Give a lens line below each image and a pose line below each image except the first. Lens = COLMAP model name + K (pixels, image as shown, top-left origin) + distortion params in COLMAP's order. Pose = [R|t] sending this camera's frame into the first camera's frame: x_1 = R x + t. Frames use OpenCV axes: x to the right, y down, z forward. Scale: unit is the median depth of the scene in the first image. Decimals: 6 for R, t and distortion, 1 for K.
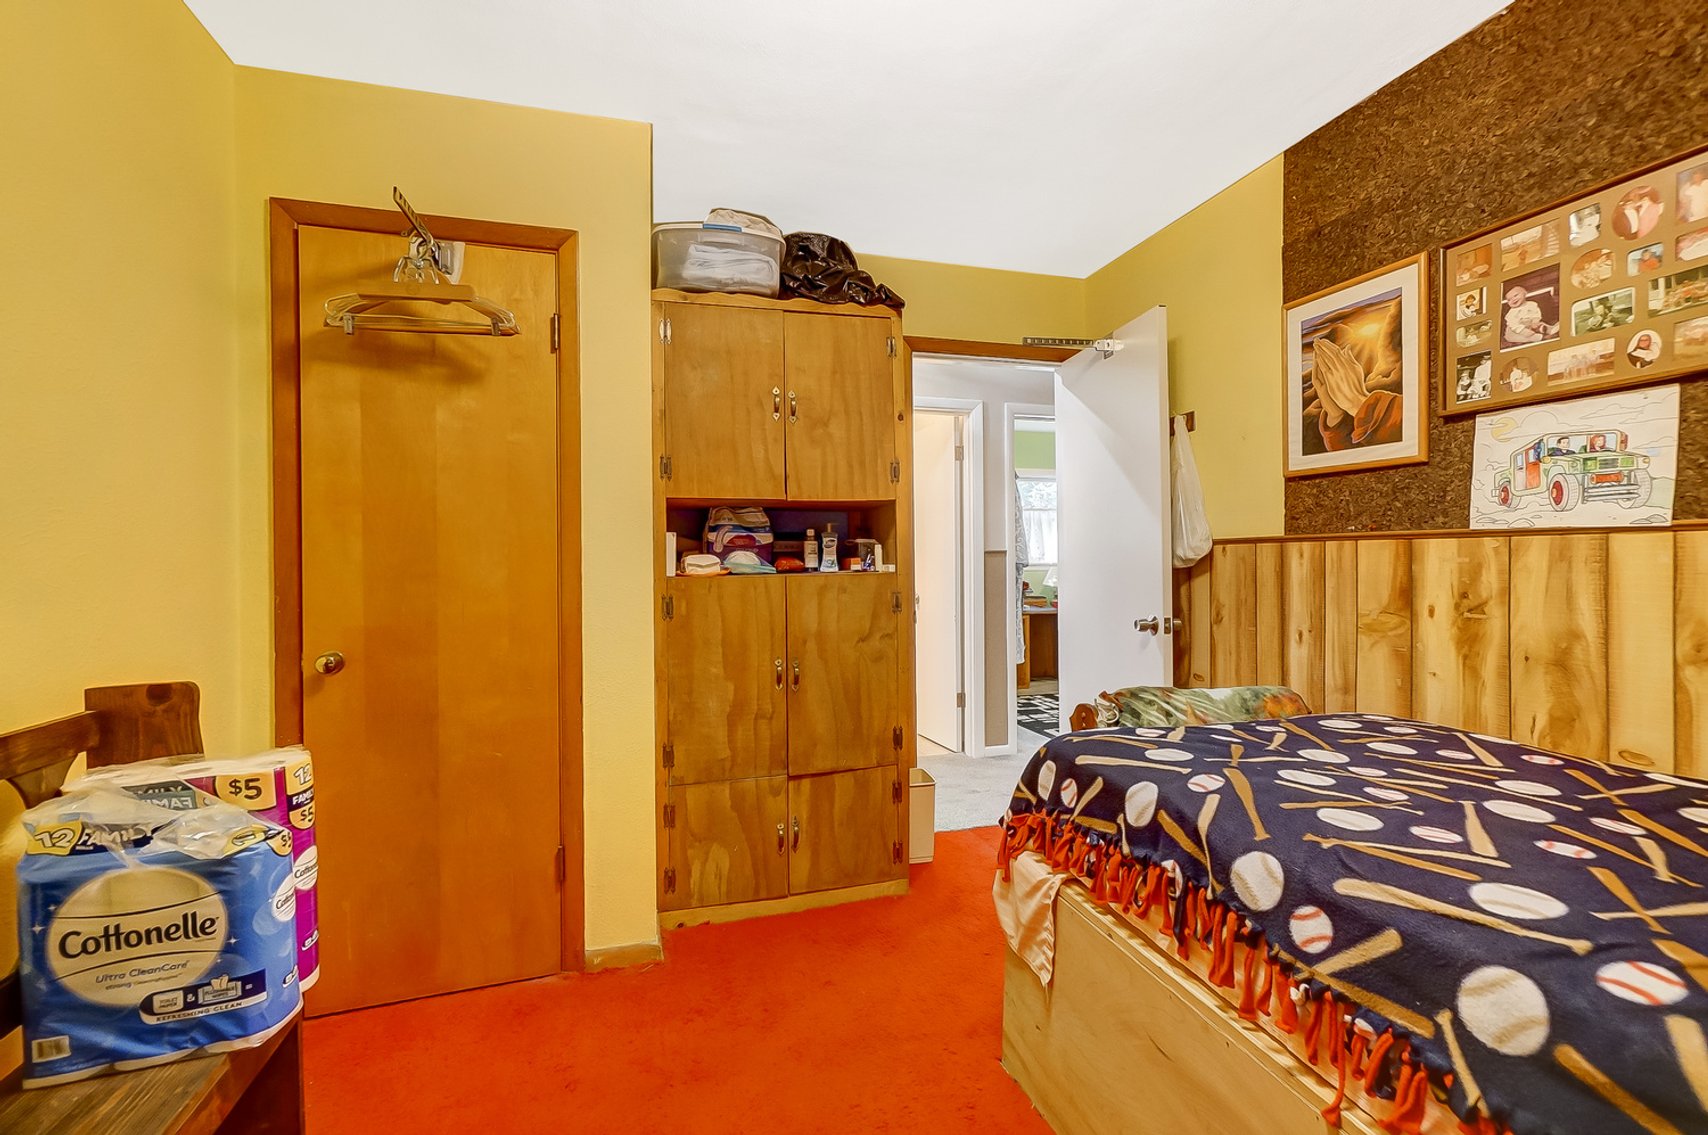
lens RADIAL K [[739.3, 0, 853.3], [0, 739.3, 566.1], [0, 0, 1]] dist [-0.015449, 0.013252]
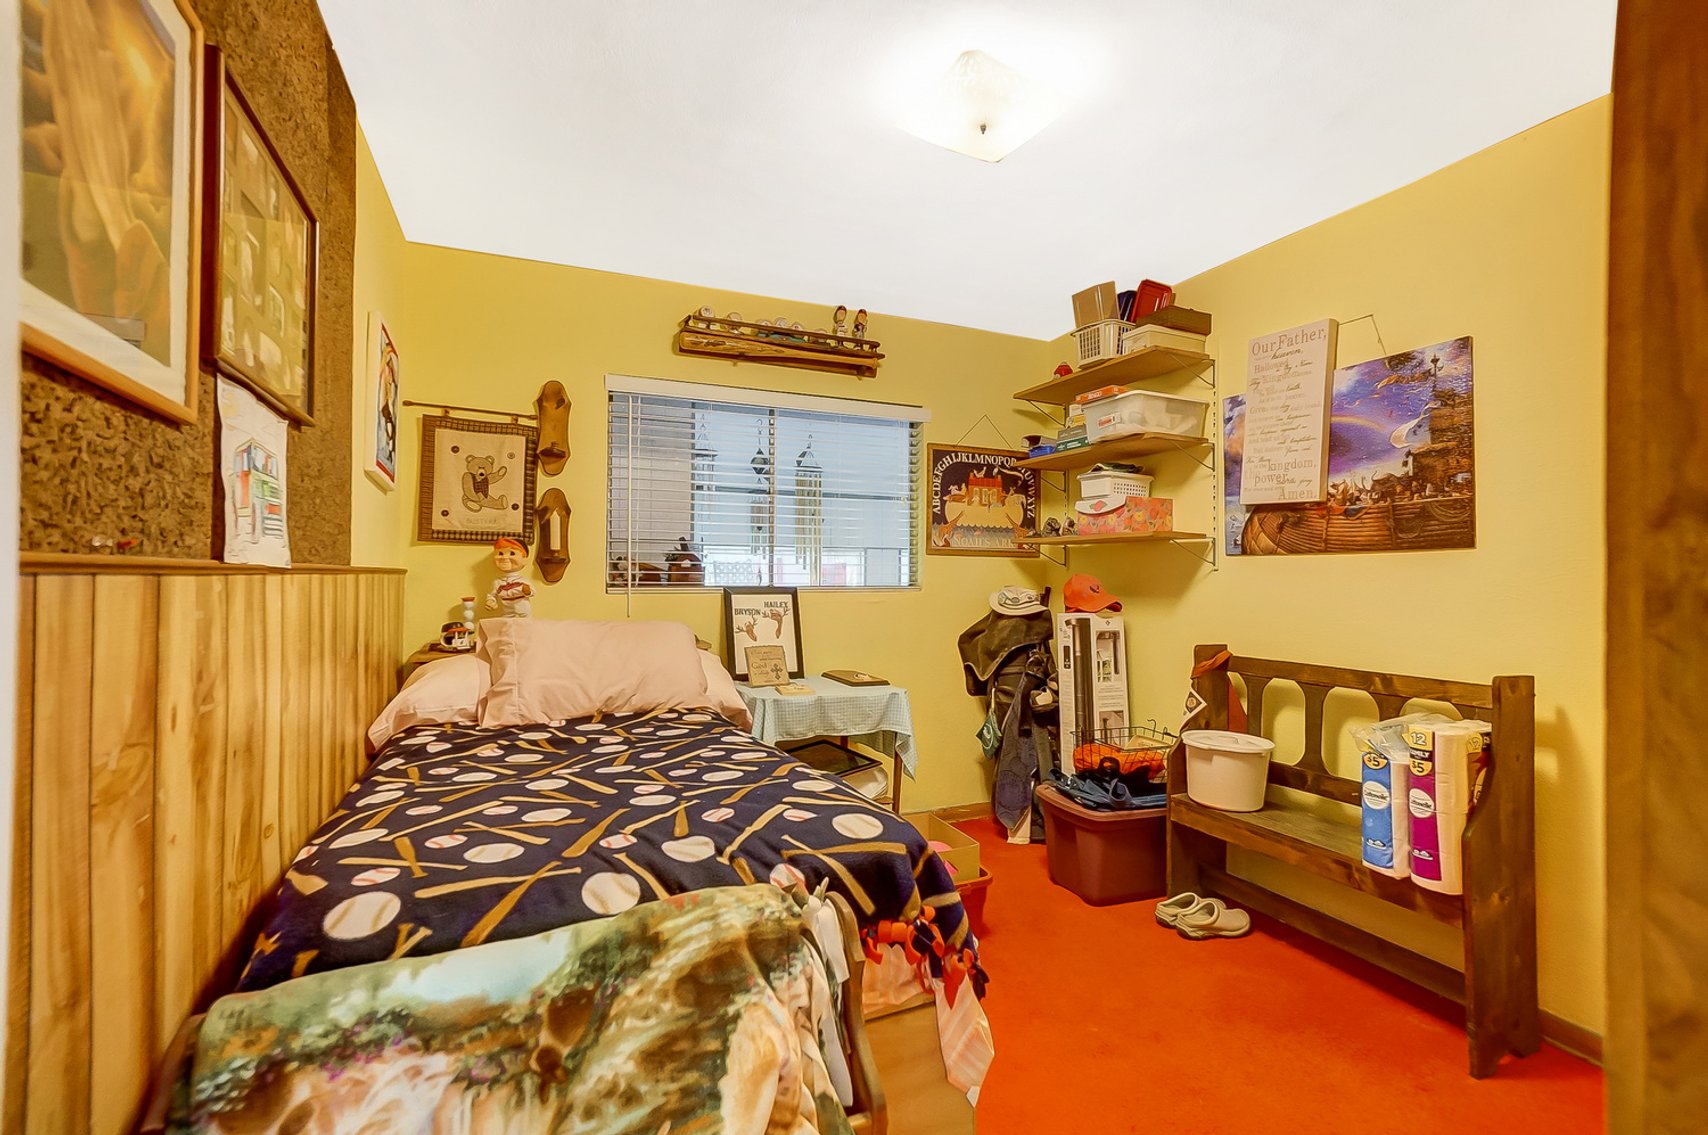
lens RADIAL K [[739.3, 0, 851.5], [0, 739.3, 565.8], [0, 0, 1]] dist [-0.015449, 0.013252]
pose [[-0.963238, -0.003394, -0.268629, 0.483295], [-0.001120, 0.999962, -0.008617, -0.047764], [0.268648, -0.008000, -0.963205, 2.135139]]
